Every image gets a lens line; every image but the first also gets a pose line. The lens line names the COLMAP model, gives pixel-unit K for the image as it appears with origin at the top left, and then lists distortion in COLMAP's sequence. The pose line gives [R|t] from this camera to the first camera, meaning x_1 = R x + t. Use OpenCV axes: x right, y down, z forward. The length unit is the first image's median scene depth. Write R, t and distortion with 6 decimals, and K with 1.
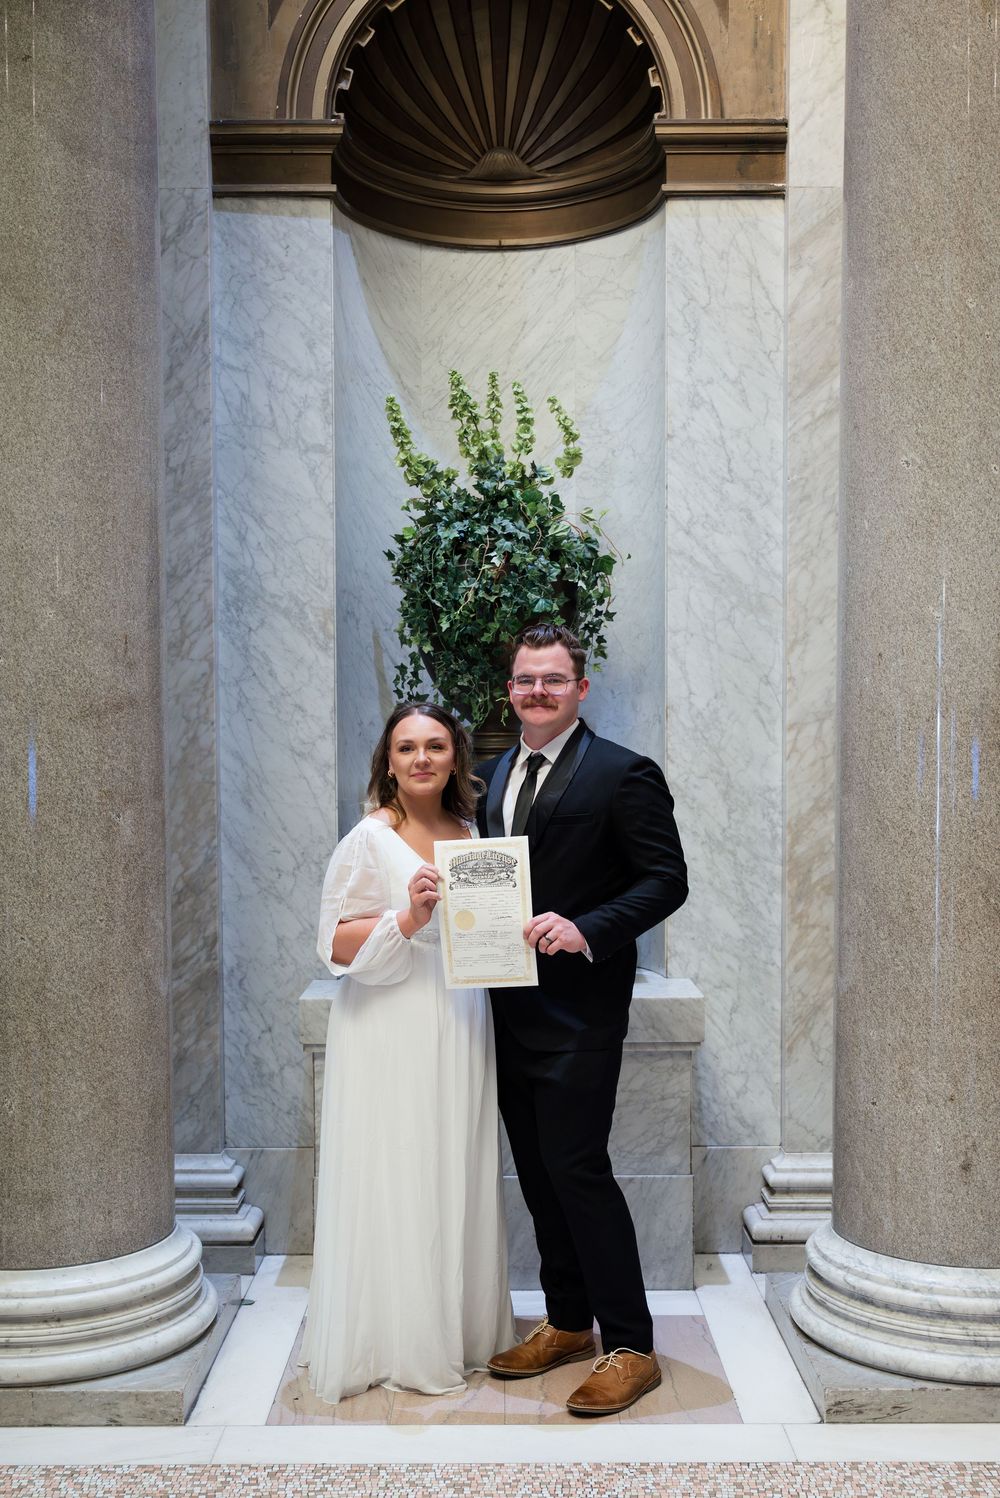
lens RADIAL K [[1555.0, 0, 516.0], [0, 1555.0, 841.9], [0, 0, 1]] dist [-0.007727, 0.002909]
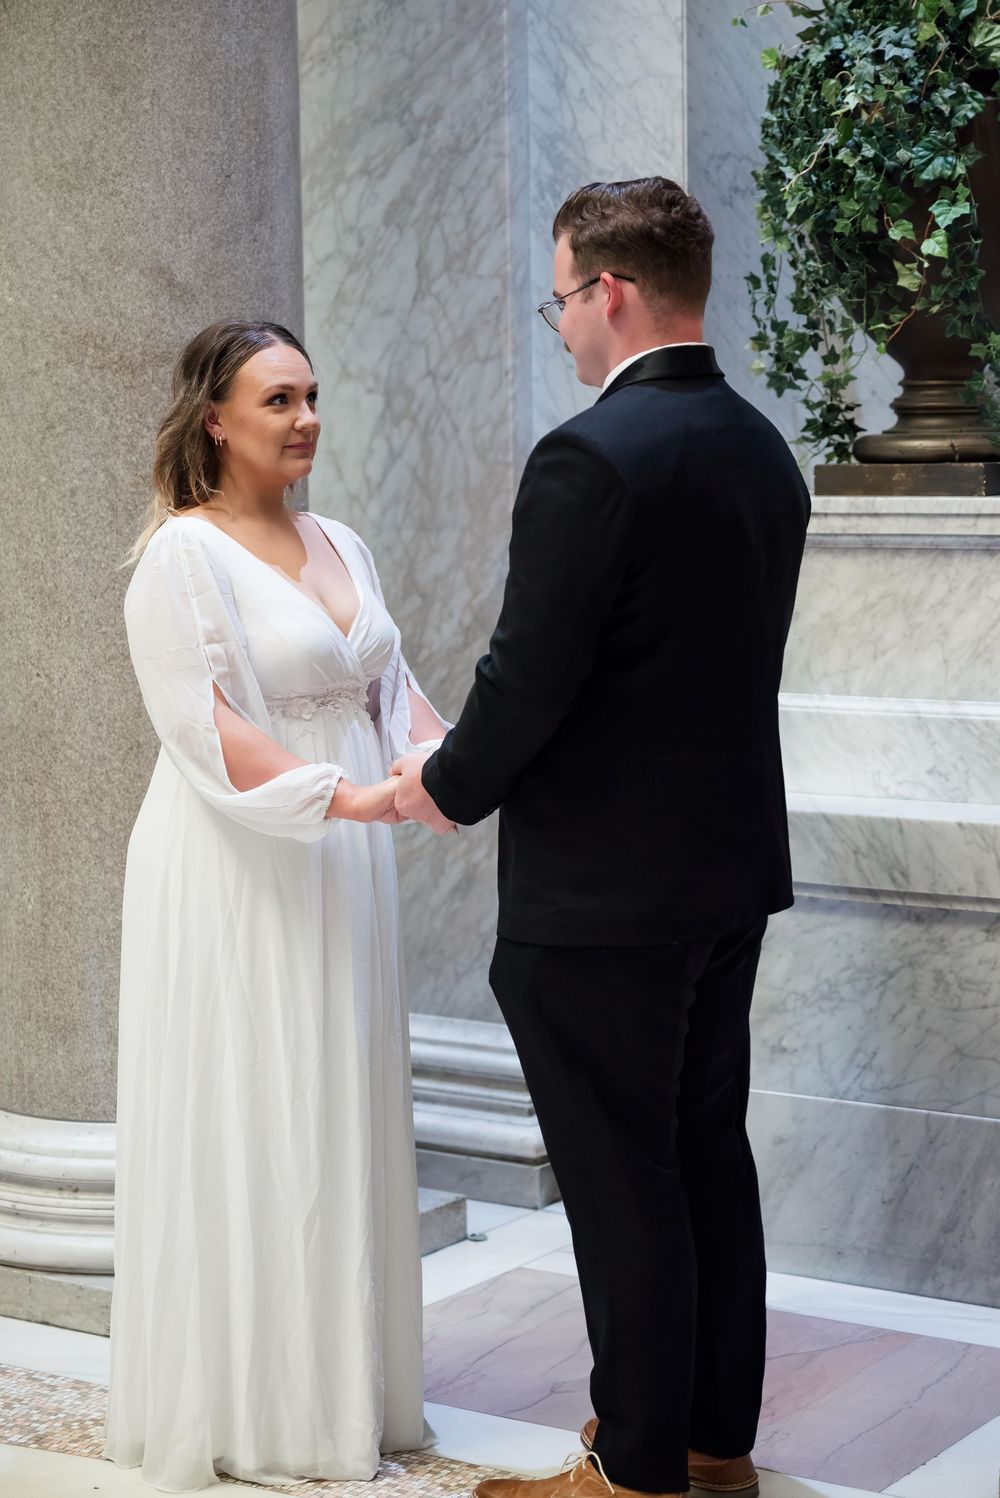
lens RADIAL K [[2970.4, 0, 661.2], [0, 2970.4, 751.0], [0, 0, 1]] dist [-0.001028, 0.004459]
pose [[0.848502, 0.051624, -0.526668, 0.530698], [-0.020420, 0.997683, 0.064893, 0.000179], [0.528798, -0.044307, 0.847591, -0.036981]]
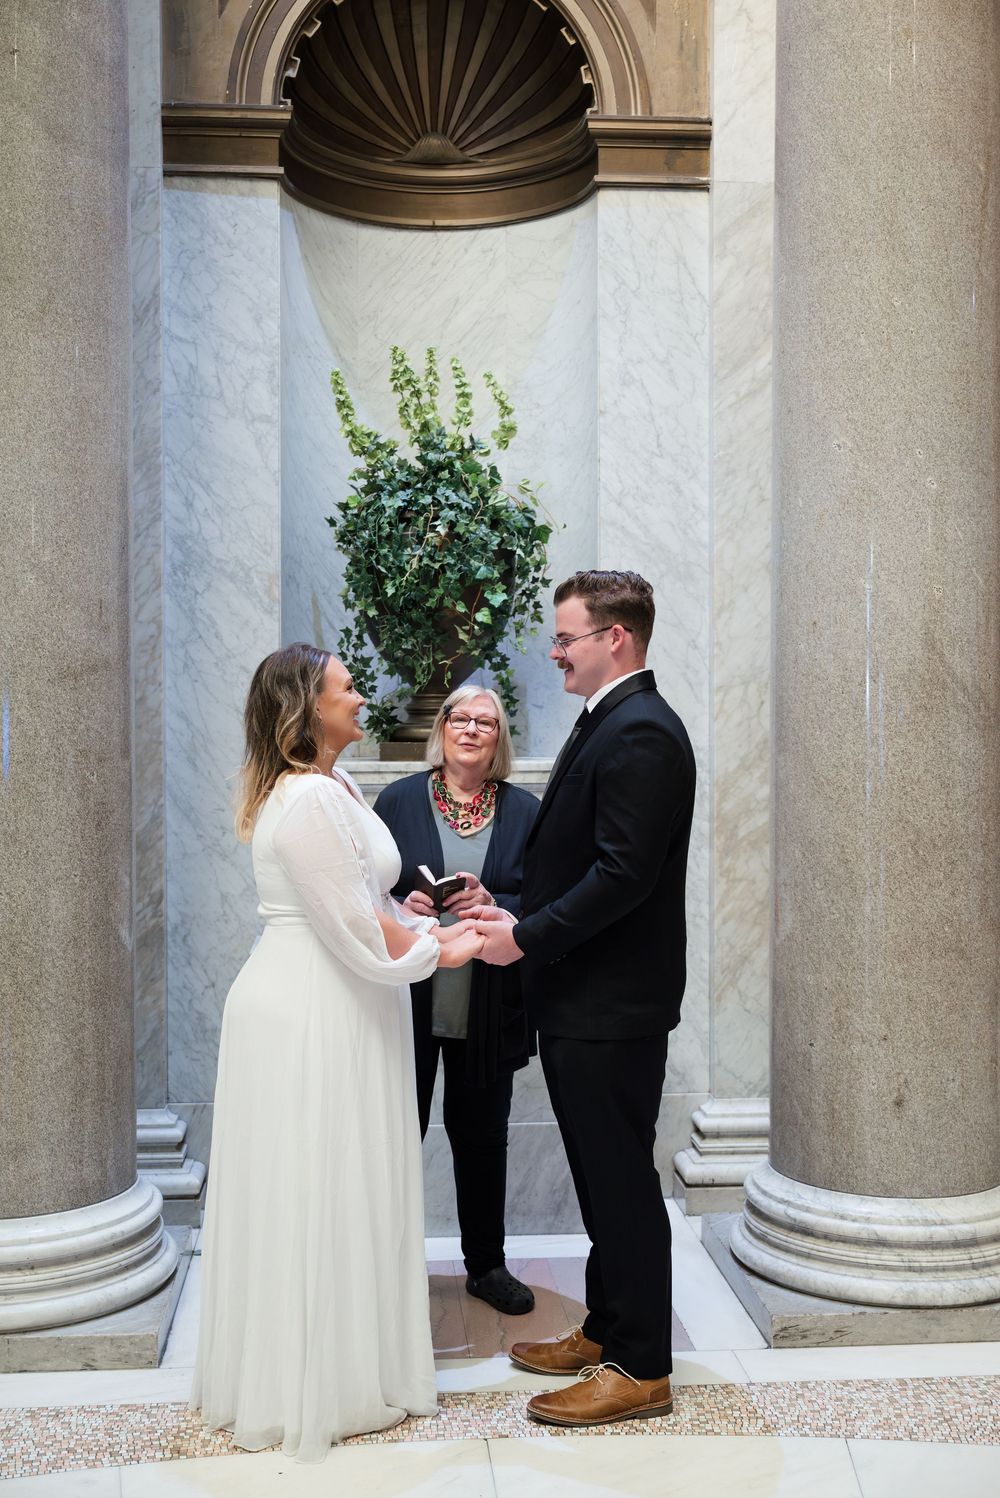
lens RADIAL K [[1604.7, 0, 500.0], [0, 1604.7, 749.0], [0, 0, 1]] dist [-0.004863, -0.014288]
pose [[0.997026, 0.000107, 0.077064, -0.053973], [0.002555, 0.999403, -0.034448, 0.003185], [-0.077022, 0.034542, 0.996431, -0.066418]]
